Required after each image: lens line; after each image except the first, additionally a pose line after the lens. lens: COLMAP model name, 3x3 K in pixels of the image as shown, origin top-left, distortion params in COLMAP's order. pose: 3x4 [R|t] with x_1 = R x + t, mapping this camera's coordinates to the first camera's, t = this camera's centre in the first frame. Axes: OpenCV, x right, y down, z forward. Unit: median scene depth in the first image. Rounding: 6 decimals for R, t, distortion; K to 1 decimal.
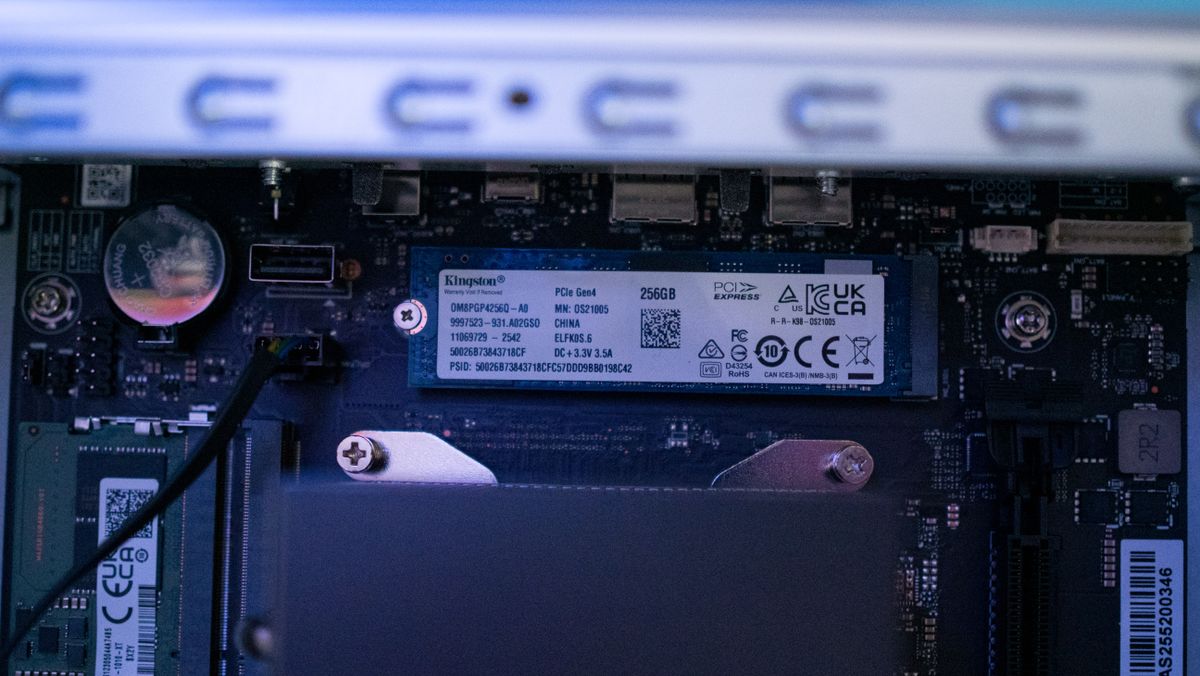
lens RADIAL K [[1779.2, 0, 602.9], [0, 1779.2, 333.8], [0, 0, 1]] dist [-0.095599, 0.000000]
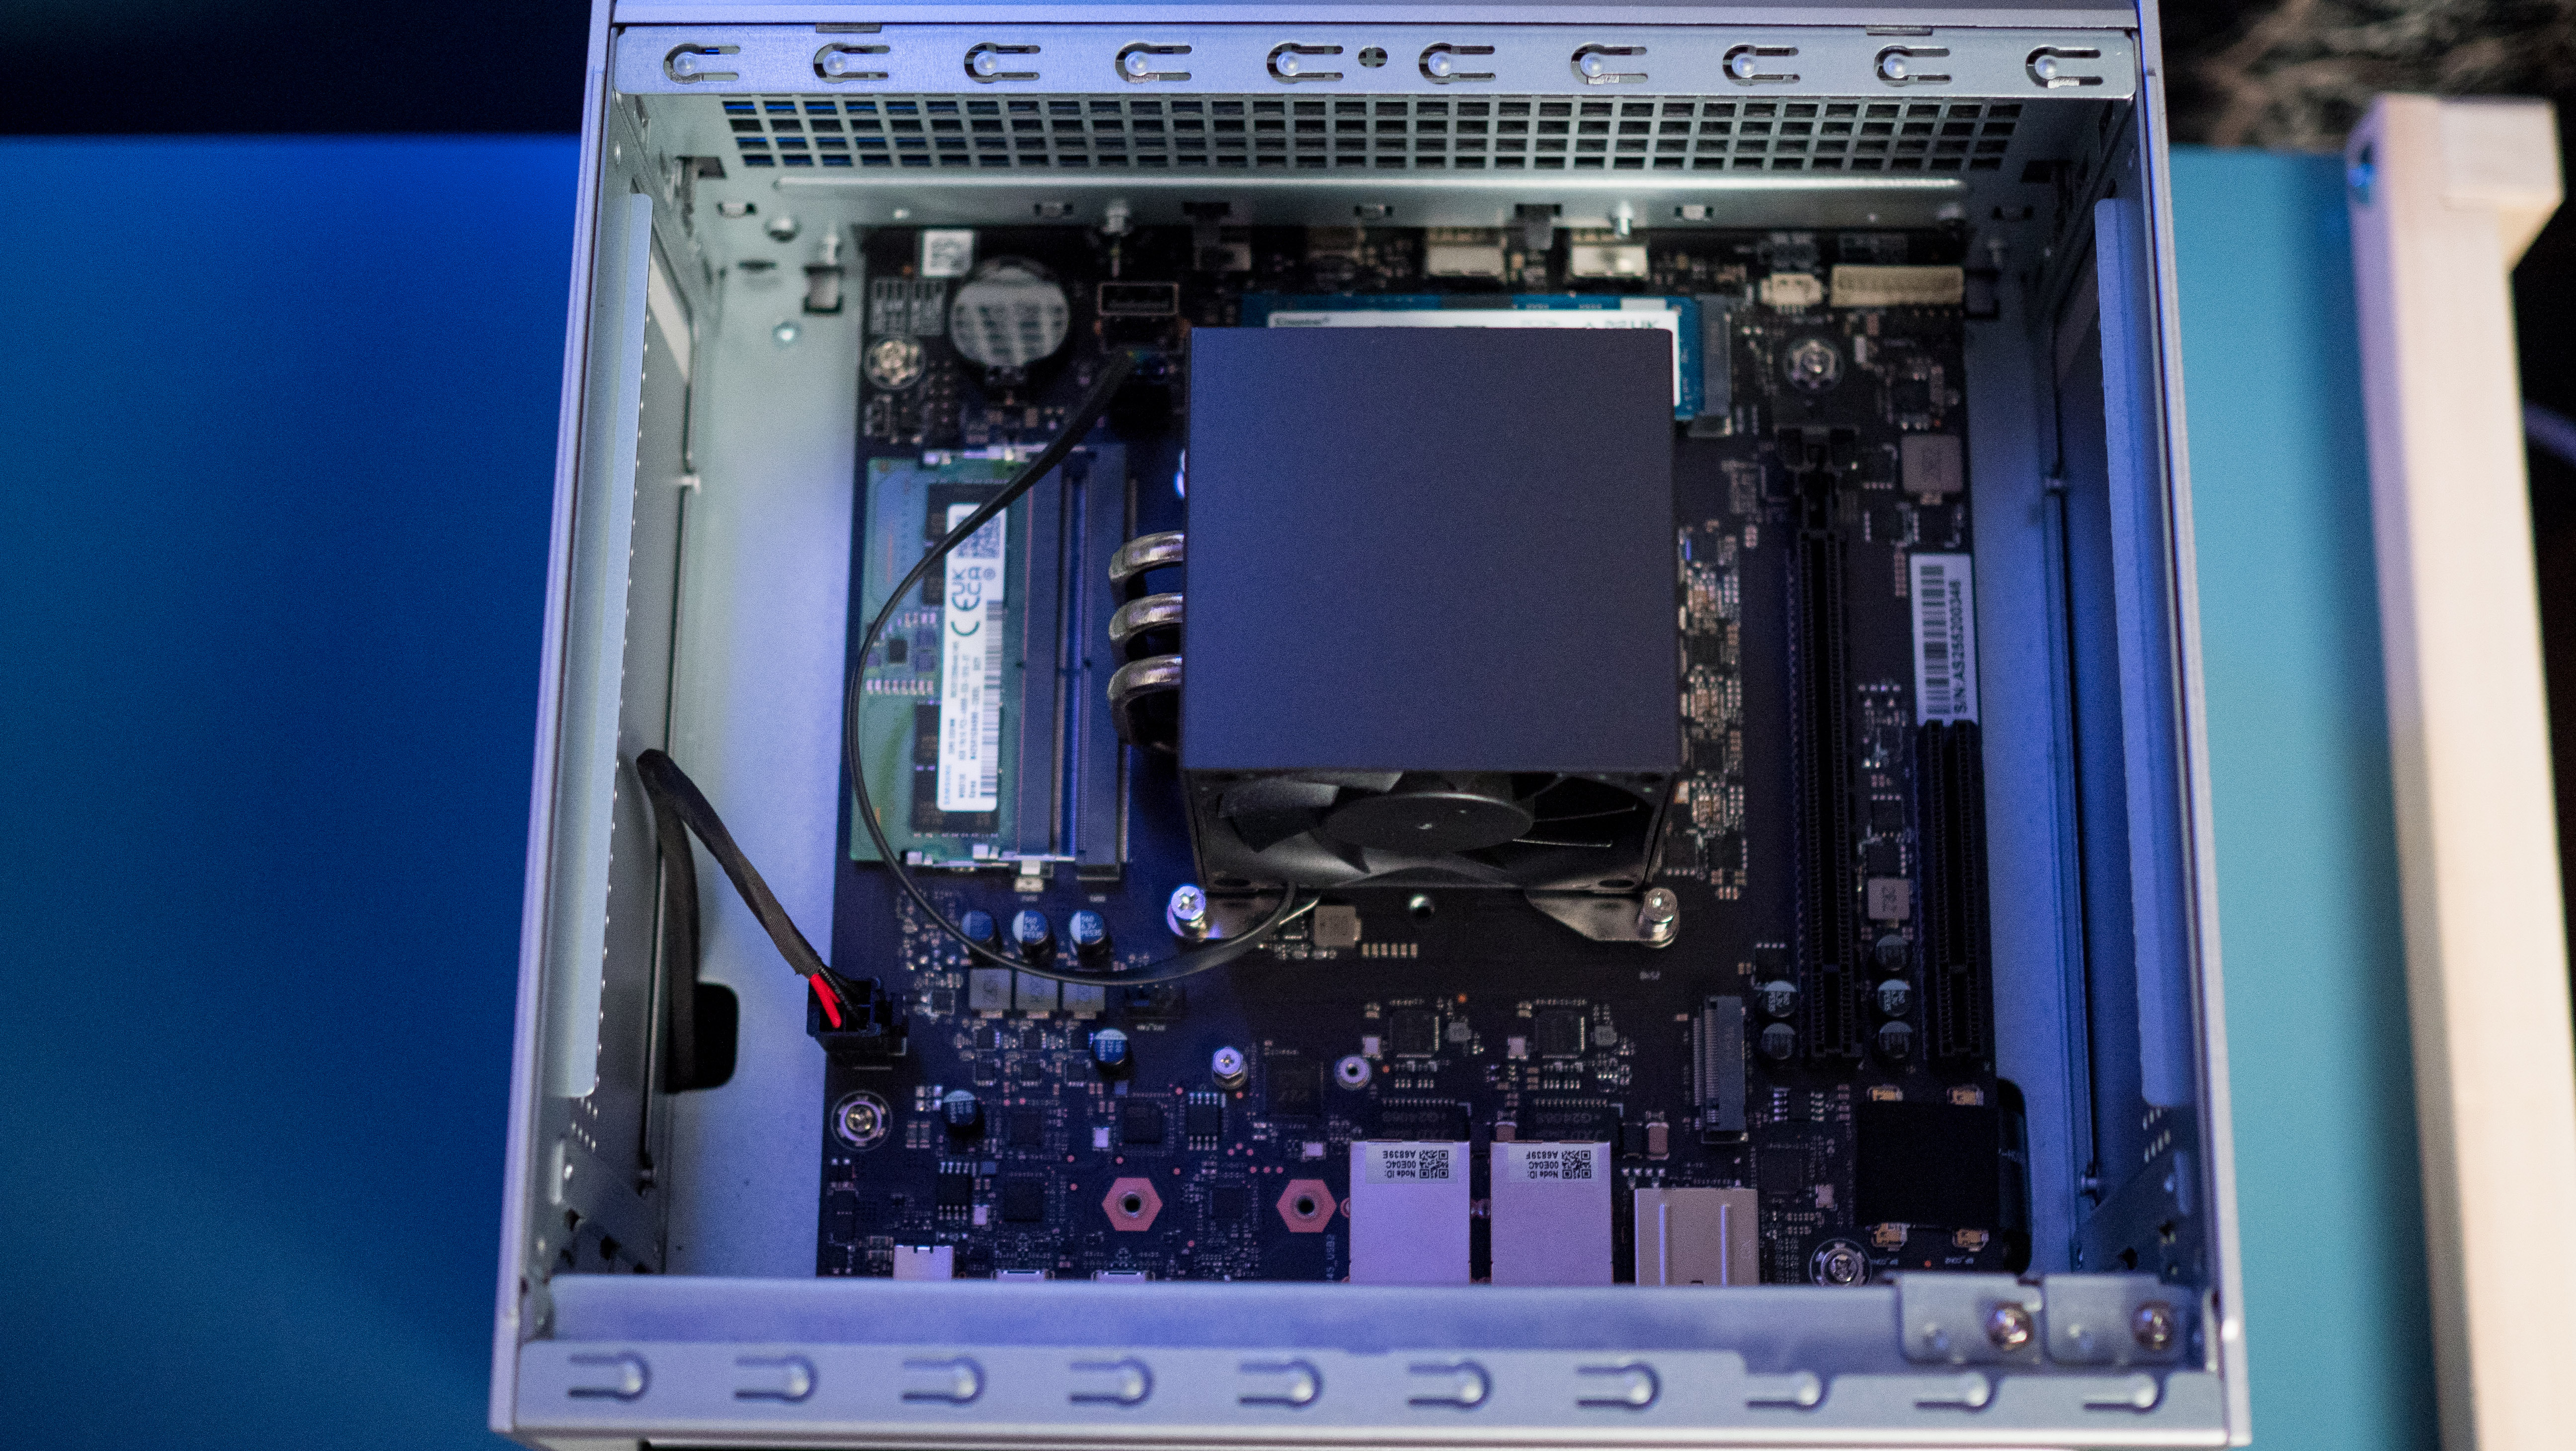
lens RADIAL K [[3819.3, 0, 1275.0], [0, 3819.3, 732.9], [0, 0, 1]] dist [-0.095599, 0.000000]
pose [[0.999951, -0.007760, 0.006091, -0.103579], [0.008856, 0.978141, -0.207754, 0.692916], [-0.004346, 0.207798, 0.978162, -1.217097]]
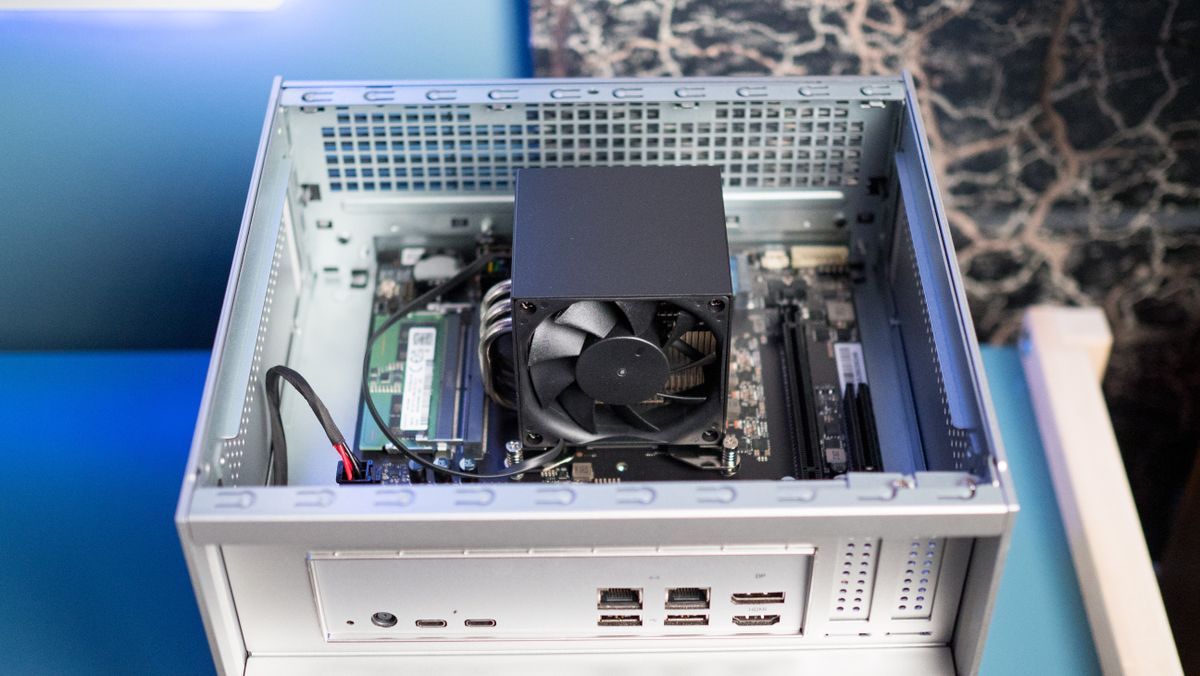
lens RADIAL K [[1779.2, 0, 599.9], [0, 1779.2, 339.9], [0, 0, 1]] dist [-0.095599, 0.000000]
pose [[0.999434, -0.008258, 0.032606, -0.105322], [0.028068, 0.738941, -0.673185, 1.732314], [-0.018535, 0.673719, 0.738755, -0.789230]]
